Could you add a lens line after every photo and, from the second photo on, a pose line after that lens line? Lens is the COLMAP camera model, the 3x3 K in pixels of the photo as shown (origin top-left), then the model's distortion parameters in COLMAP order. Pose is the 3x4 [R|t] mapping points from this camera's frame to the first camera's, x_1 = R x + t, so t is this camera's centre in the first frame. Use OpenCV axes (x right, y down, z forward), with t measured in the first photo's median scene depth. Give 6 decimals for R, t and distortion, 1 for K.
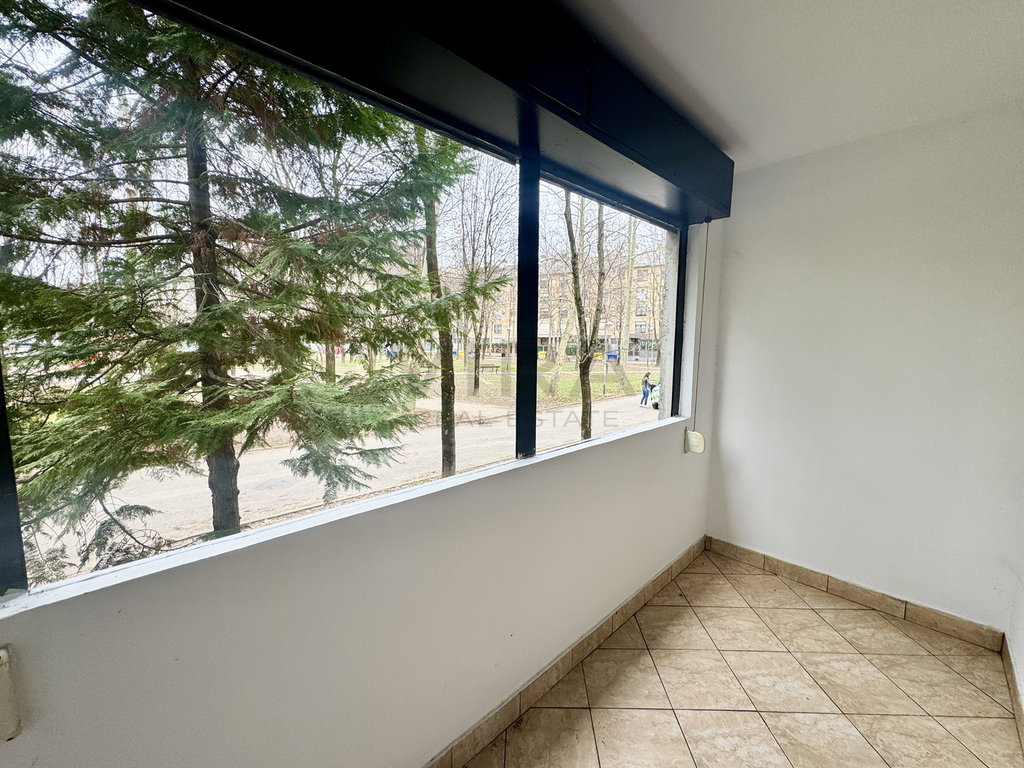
lens RADIAL K [[407.1, 0, 510.6], [0, 407.1, 385.2], [0, 0, 1]] dist [-0.002141, -0.000212]
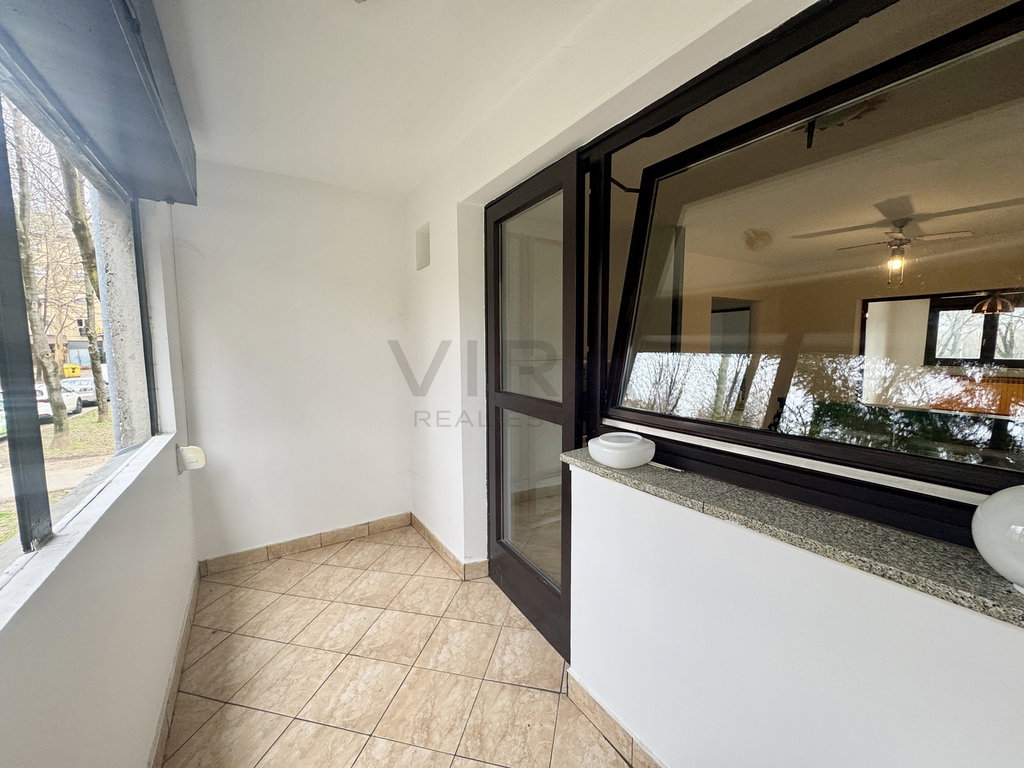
lens RADIAL K [[407.1, 0, 510.6], [0, 407.1, 385.2], [0, 0, 1]] dist [-0.002141, -0.000212]
pose [[0.191554, -0.103830, 0.975975, -0.276575], [0.104982, 0.990851, 0.084808, -0.017651], [-0.975851, 0.086215, 0.200701, 0.171264]]
